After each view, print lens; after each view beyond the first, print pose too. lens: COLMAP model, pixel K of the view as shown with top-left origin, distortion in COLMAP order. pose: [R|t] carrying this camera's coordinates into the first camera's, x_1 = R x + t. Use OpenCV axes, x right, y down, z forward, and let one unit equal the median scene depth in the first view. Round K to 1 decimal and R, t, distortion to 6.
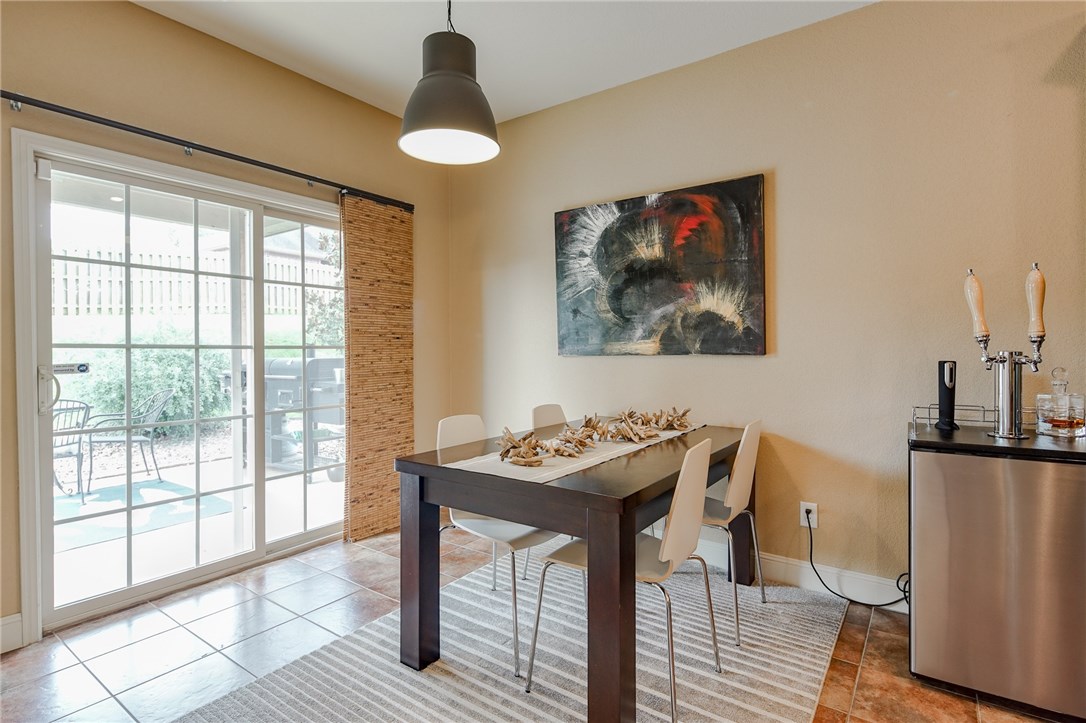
lens RADIAL K [[536.0, 0, 553.2], [0, 536.0, 348.0], [0, 0, 1]] dist [0.016253, -0.007391]
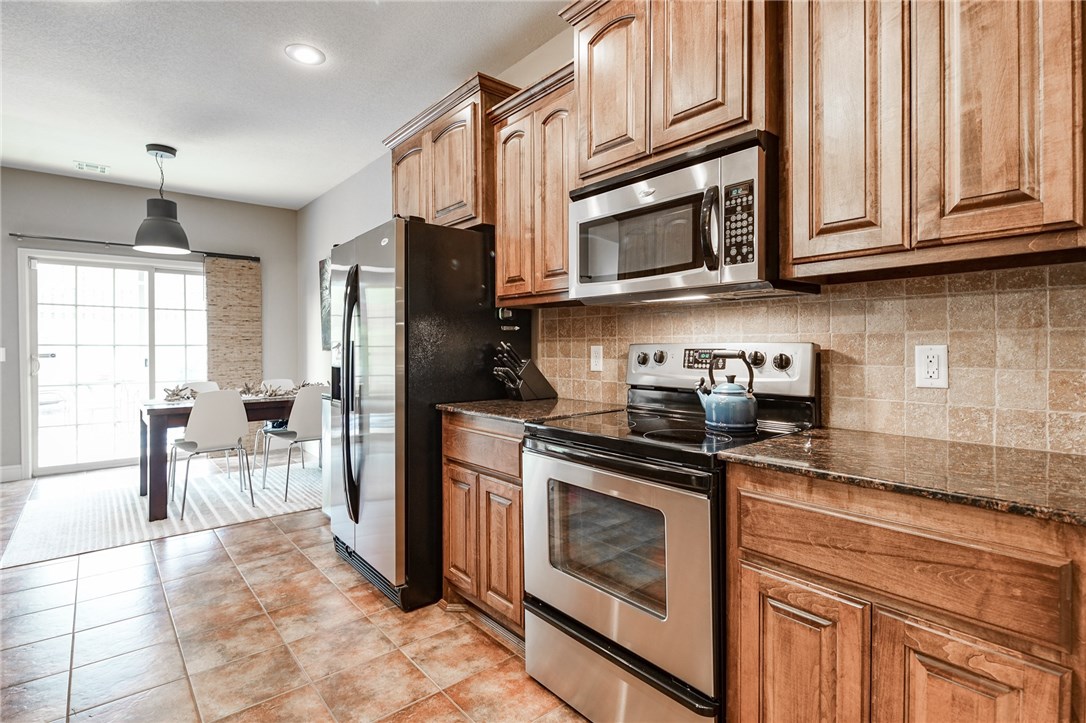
lens RADIAL K [[536.0, 0, 546.3], [0, 536.0, 349.8], [0, 0, 1]] dist [0.016253, -0.007391]
pose [[0.966240, 0.003544, -0.257620, 1.181852], [-0.000543, 0.999931, 0.011719, -0.008253], [0.257643, -0.011183, 0.966175, -0.415803]]
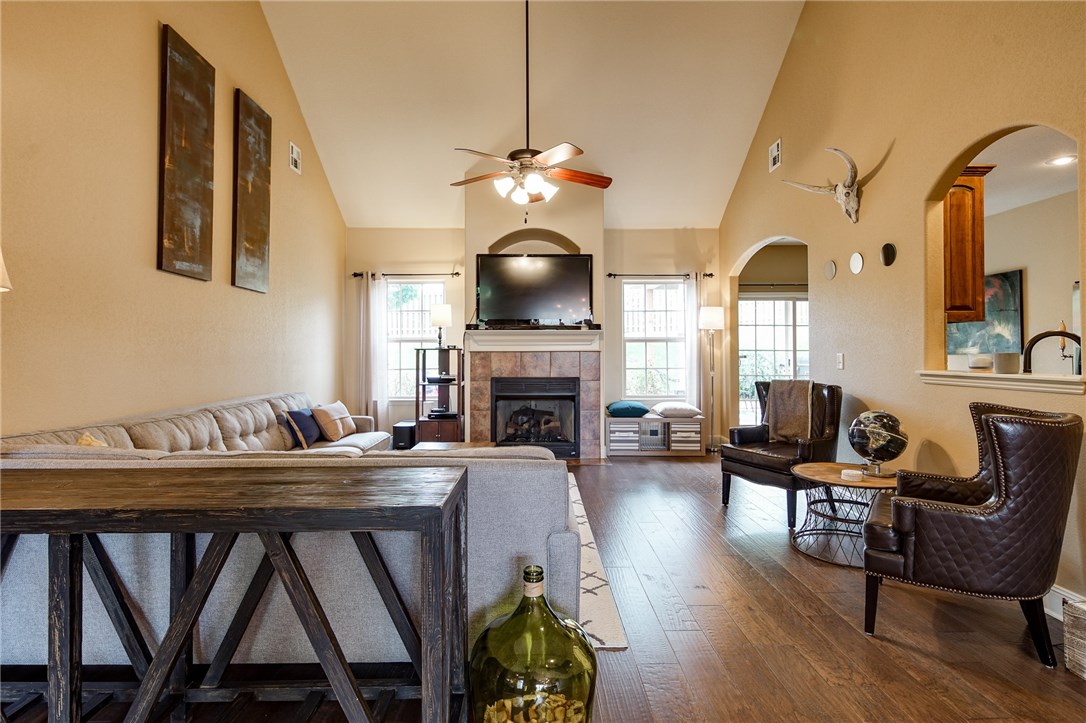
lens RADIAL K [[536.0, 0, 554.8], [0, 536.0, 350.3], [0, 0, 1]] dist [0.016253, -0.007391]
pose [[0.607595, -0.000849, -0.794247, 0.863488], [0.002101, 0.999998, 0.000538, -0.008029], [0.794245, -0.001995, 0.607595, -1.573488]]
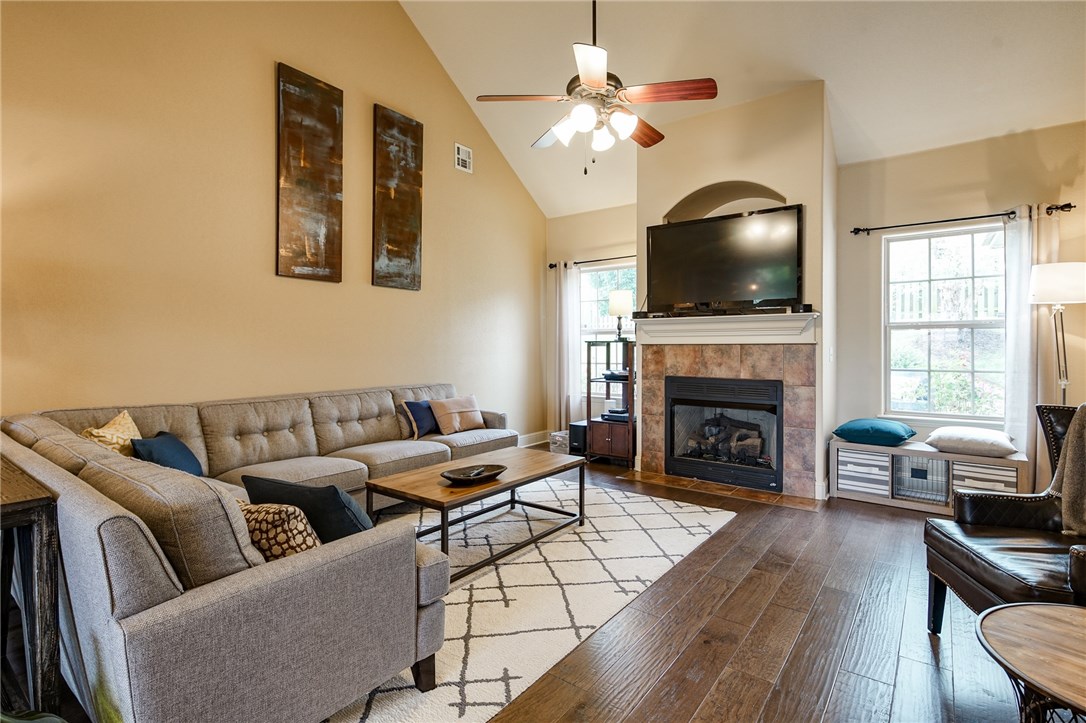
lens RADIAL K [[536.0, 0, 536.9], [0, 536.0, 350.0], [0, 0, 1]] dist [0.016253, -0.007391]
pose [[-0.031634, 0.013362, -0.999410, 0.776548], [0.005210, 0.999899, 0.013203, -0.008573], [0.999486, -0.004790, -0.031700, -0.921126]]
